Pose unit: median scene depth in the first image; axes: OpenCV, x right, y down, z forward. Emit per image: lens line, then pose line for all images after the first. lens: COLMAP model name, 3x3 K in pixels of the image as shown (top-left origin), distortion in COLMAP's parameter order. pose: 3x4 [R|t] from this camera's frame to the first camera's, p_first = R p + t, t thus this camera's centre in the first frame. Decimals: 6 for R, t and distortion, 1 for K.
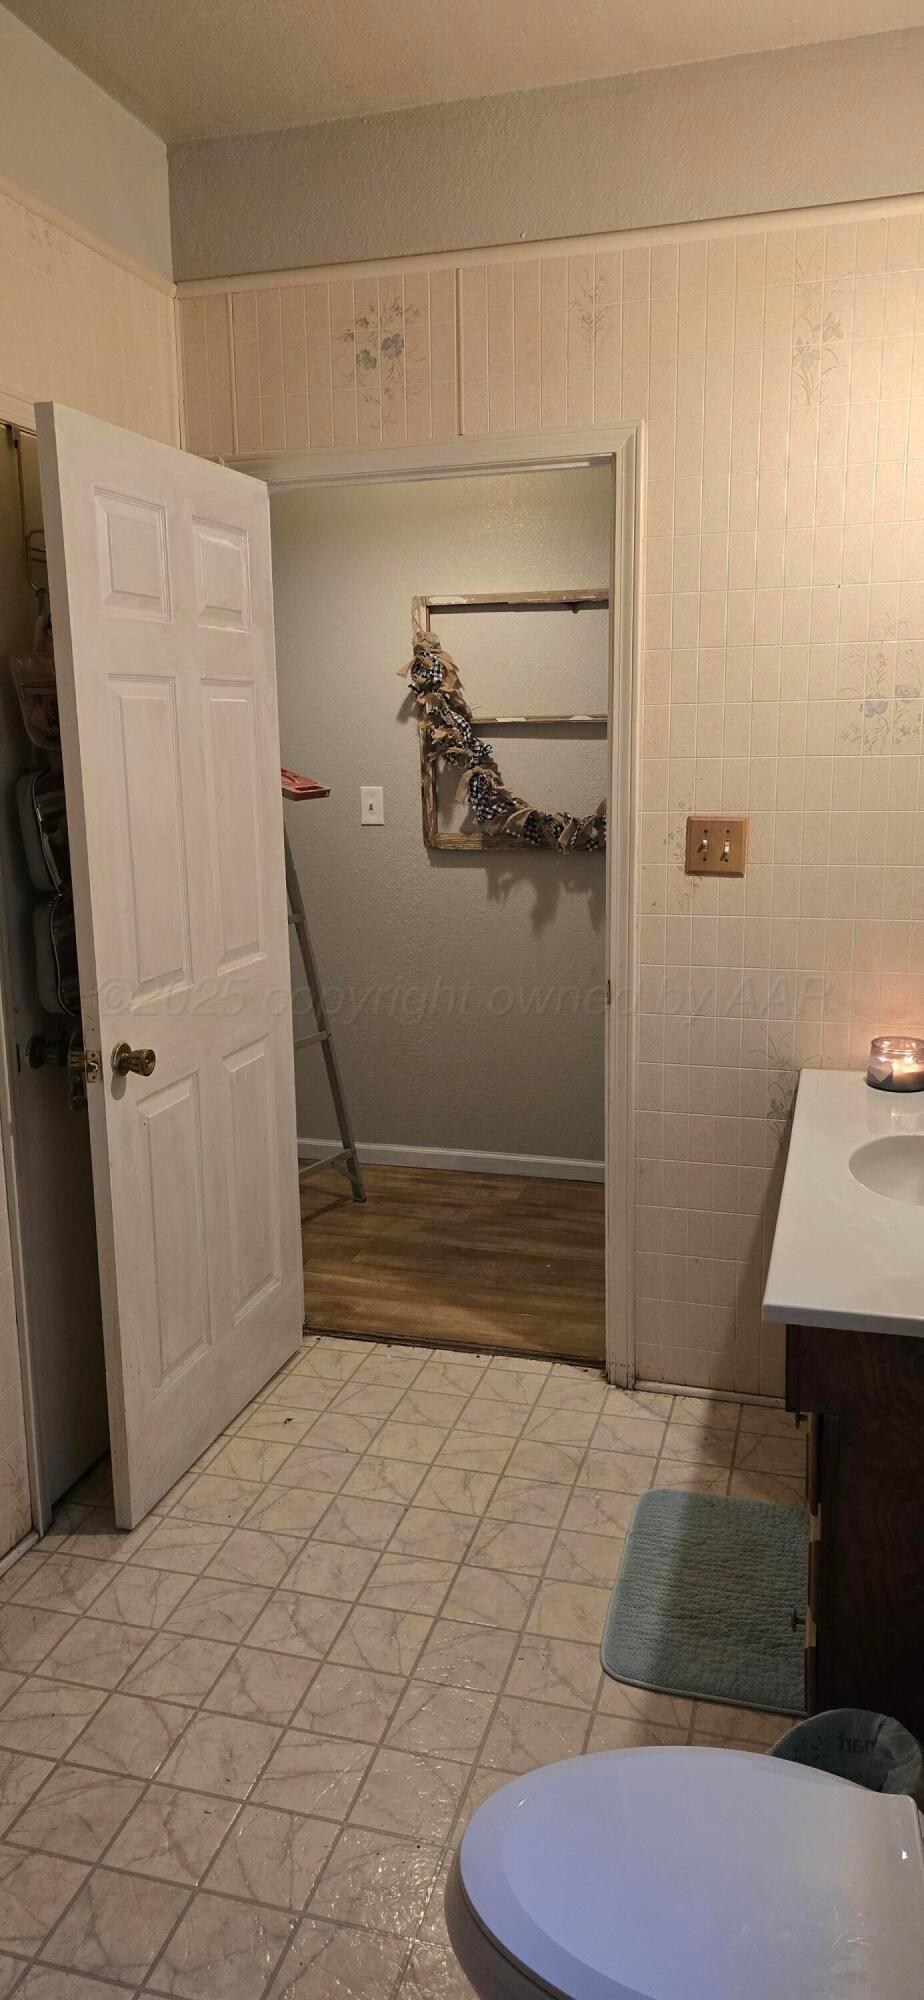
lens RADIAL K [[1343.2, 0, 450.5], [0, 1343.2, 979.4], [0, 0, 1]] dist [0.069243, -0.061294]
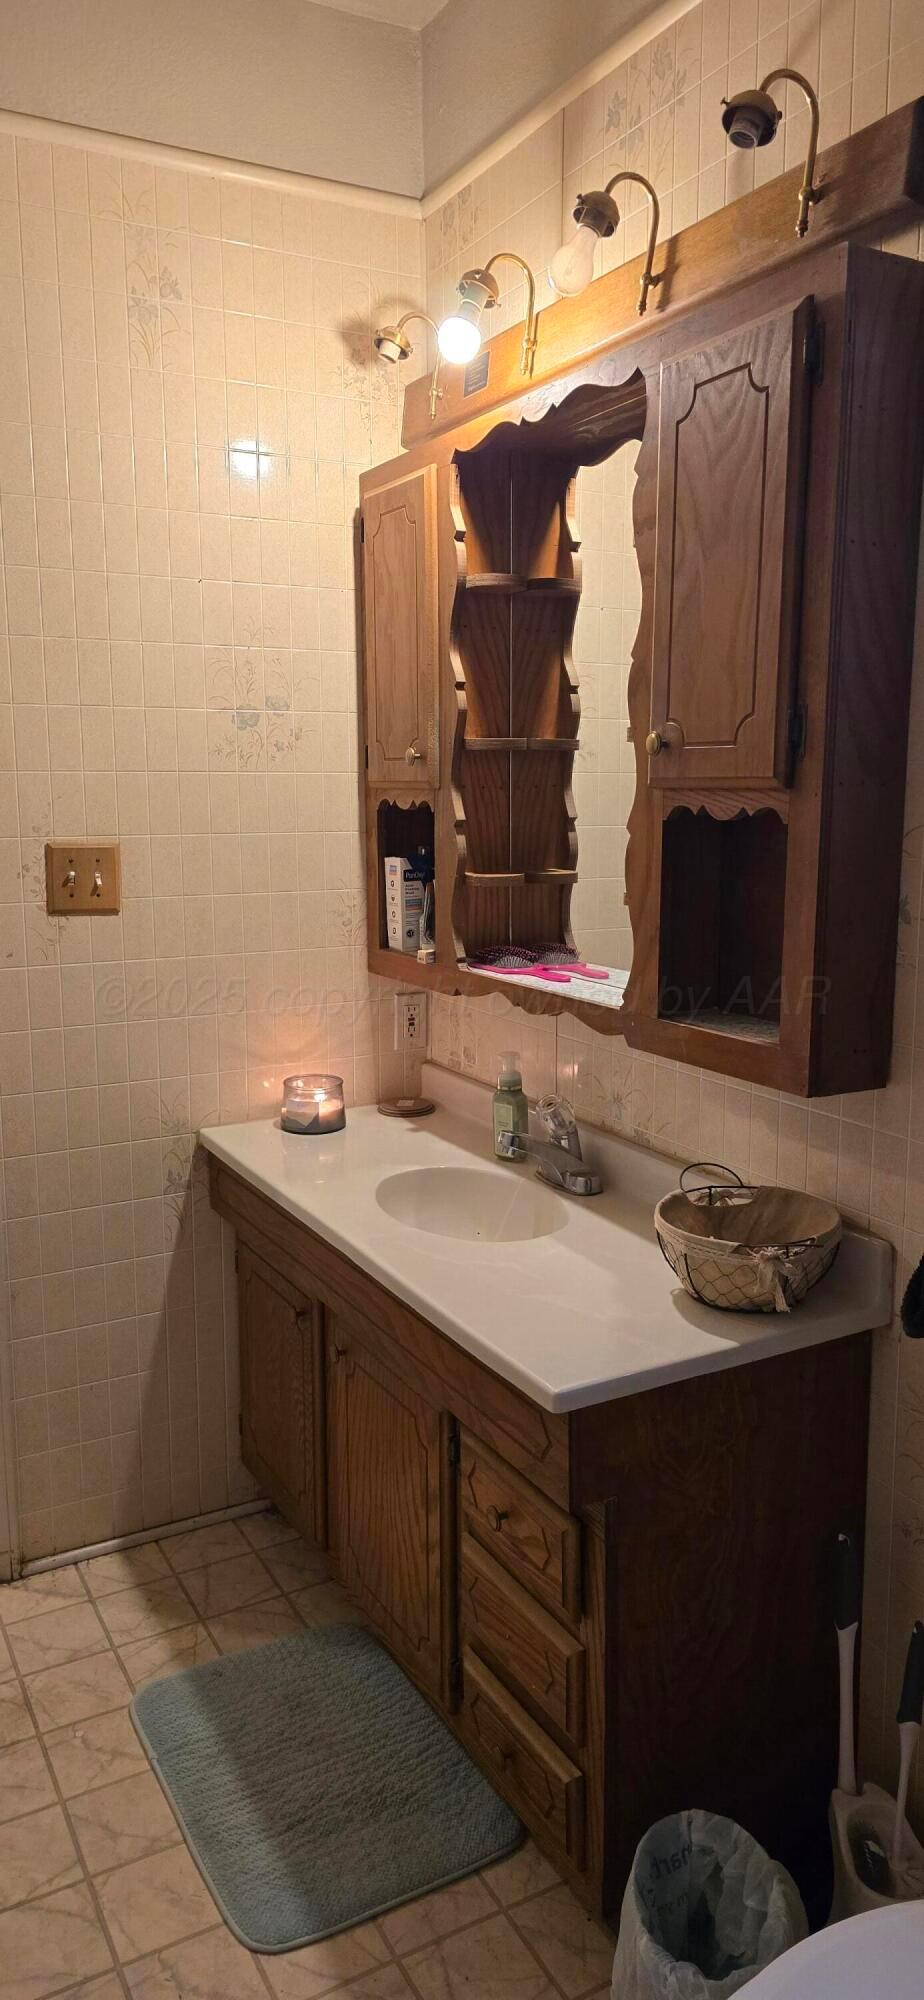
lens RADIAL K [[1343.2, 0, 450.5], [0, 1343.2, 979.4], [0, 0, 1]] dist [0.069243, -0.061294]
pose [[0.711720, -0.088848, 0.696821, -0.249396], [0.119904, 0.992777, 0.004117, -0.015826], [-0.692154, 0.080622, 0.717233, 0.287146]]
